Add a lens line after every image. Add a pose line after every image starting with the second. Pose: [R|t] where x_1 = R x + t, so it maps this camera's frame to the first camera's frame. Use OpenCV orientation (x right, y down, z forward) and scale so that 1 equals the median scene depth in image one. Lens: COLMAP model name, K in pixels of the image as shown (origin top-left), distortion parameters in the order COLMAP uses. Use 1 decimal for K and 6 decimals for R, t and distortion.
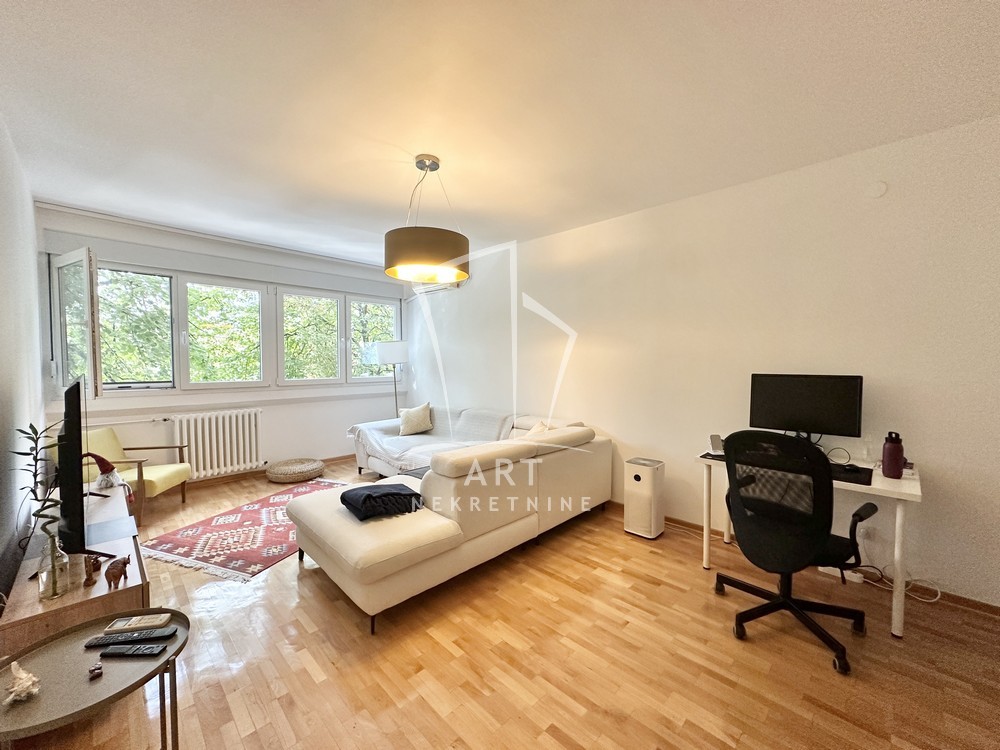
lens RADIAL K [[397.9, 0, 500.0], [0, 397.9, 375.0], [0, 0, 1]] dist [0.000412, 0.000316]
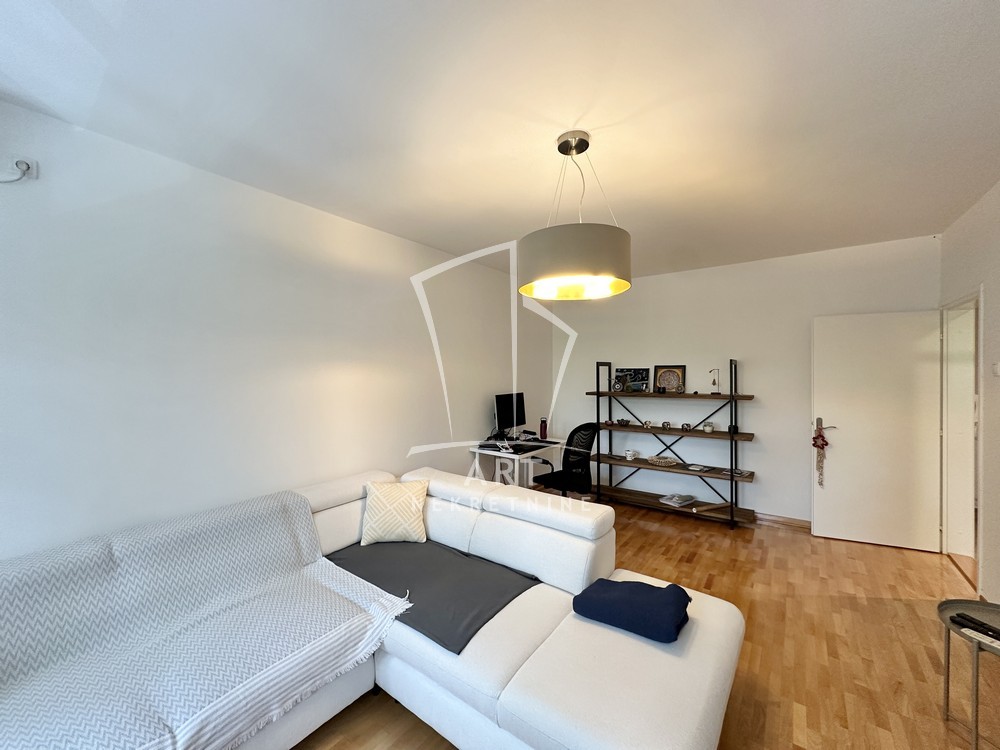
lens RADIAL K [[397.9, 0, 500.0], [0, 397.9, 375.0], [0, 0, 1]] dist [0.000412, 0.000316]
pose [[-0.130279, -0.006293, 0.991457, -0.545380], [0.051989, 0.998561, 0.013170, -0.058252], [-0.990113, 0.053261, -0.129765, 0.742869]]
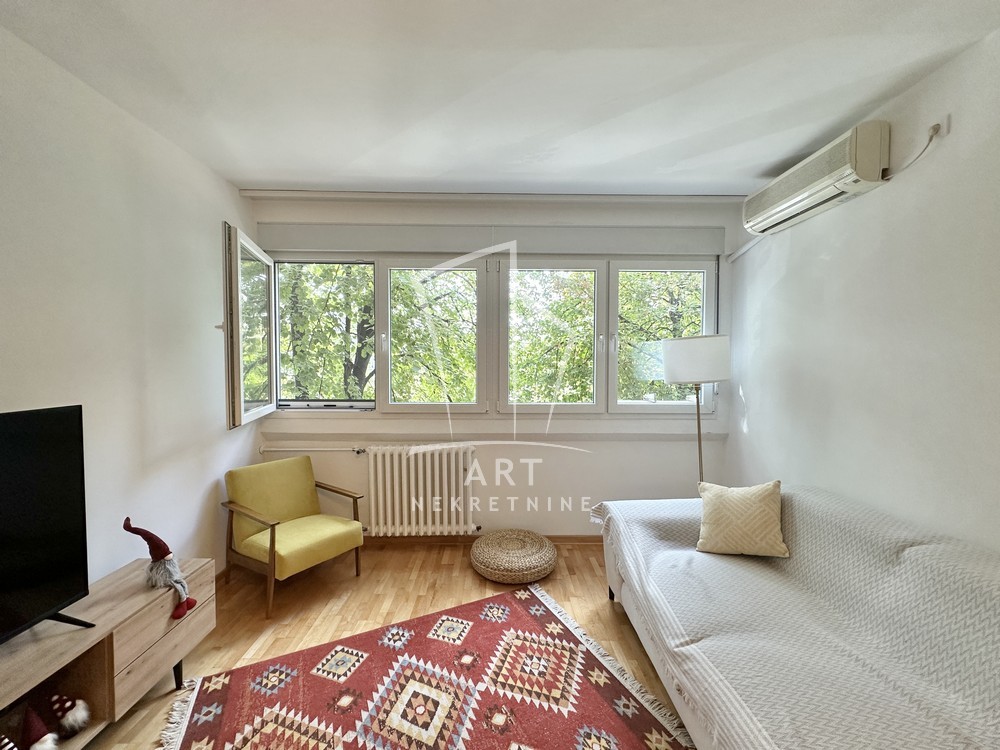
lens RADIAL K [[397.9, 0, 500.0], [0, 397.9, 375.0], [0, 0, 1]] dist [0.000412, 0.000316]
pose [[0.708327, 0.020772, -0.705579, -0.110591], [-0.028126, 0.999604, 0.001192, -0.037475], [0.705324, 0.019001, 0.708630, 0.587055]]
